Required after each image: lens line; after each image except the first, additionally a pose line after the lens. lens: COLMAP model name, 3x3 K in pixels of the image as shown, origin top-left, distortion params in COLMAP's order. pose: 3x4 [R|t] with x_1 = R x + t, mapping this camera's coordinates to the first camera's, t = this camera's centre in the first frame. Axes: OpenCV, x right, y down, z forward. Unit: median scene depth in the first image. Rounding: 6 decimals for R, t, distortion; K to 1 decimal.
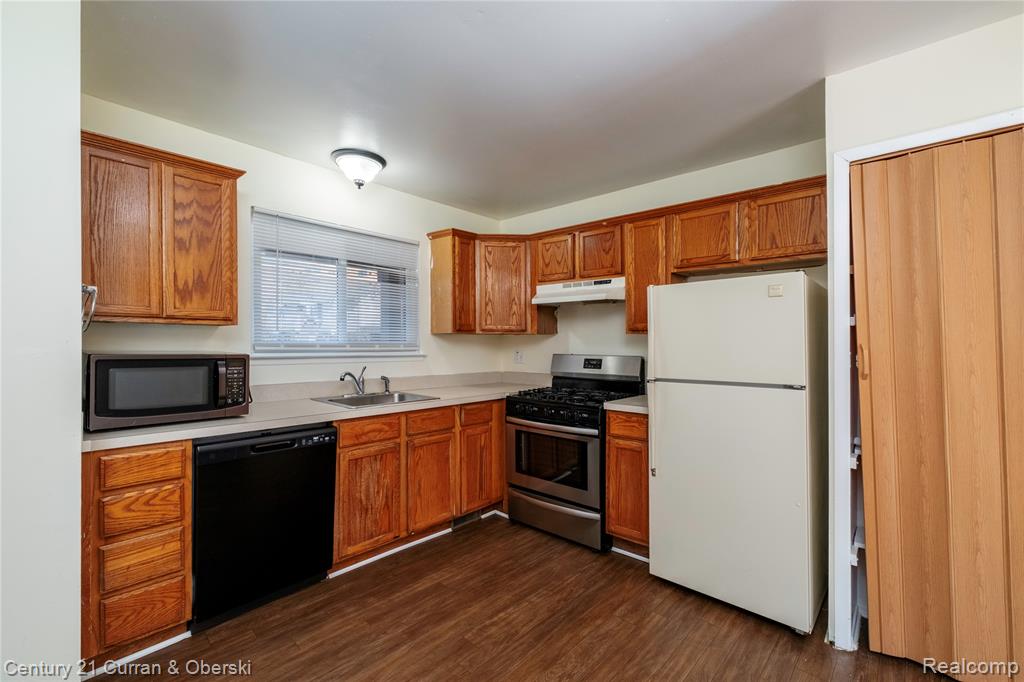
lens RADIAL K [[433.1, 0, 512.0], [0, 433.1, 341.0], [0, 0, 1]] dist [-0.001358, -0.000125]
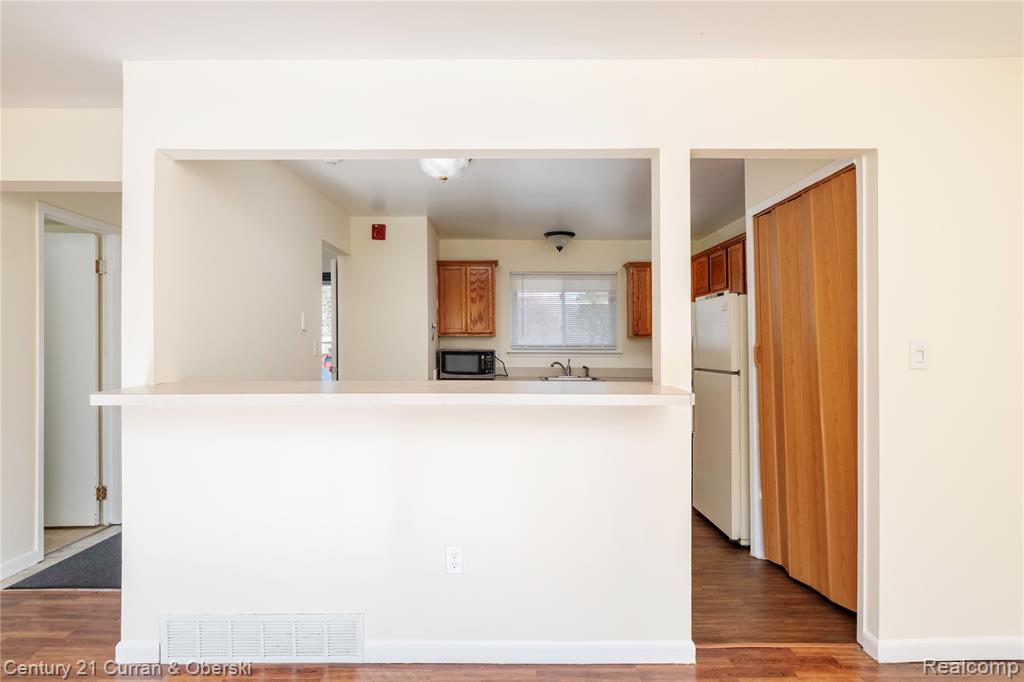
lens RADIAL K [[529.1, 0, 512.0], [0, 529.1, 341.0], [0, 0, 1]] dist [-0.000626, -0.000455]
pose [[0.680114, -0.011201, -0.733021, 1.260135], [0.006765, 0.999937, -0.009003, 0.010324], [0.733075, 0.001164, 0.680147, -0.648169]]
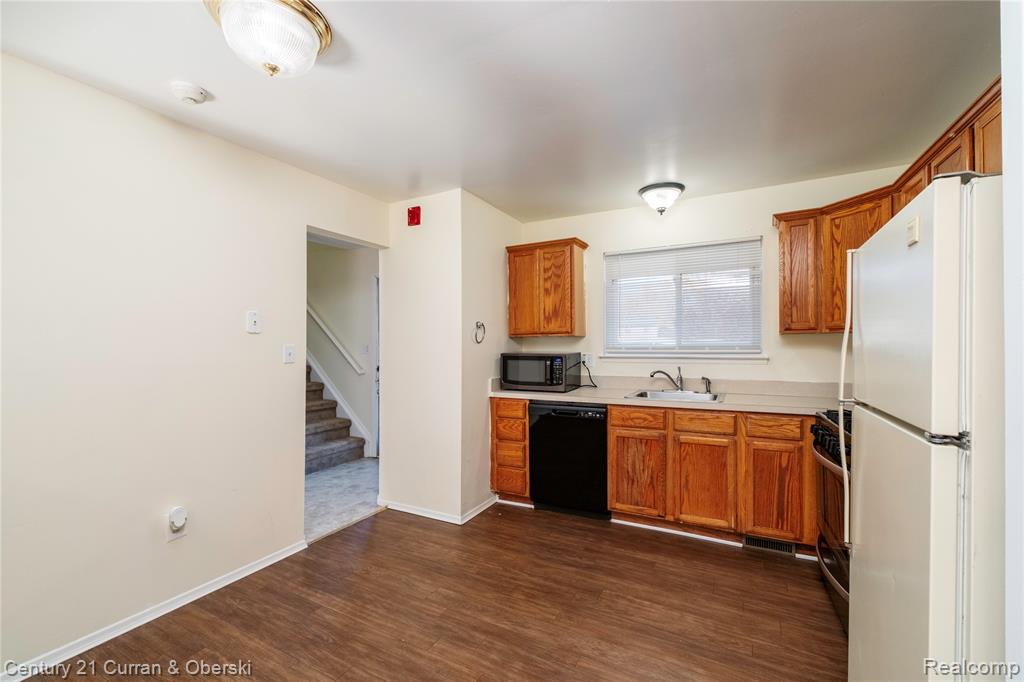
lens RADIAL K [[433.3, 0, 518.0], [0, 433.3, 344.8], [0, 0, 1]] dist [-0.001706, -0.000108]
pose [[0.257776, -0.012649, -0.966122, 0.849675], [0.012325, 0.999876, -0.009803, 0.009578], [0.966126, -0.009381, 0.257900, 0.396627]]
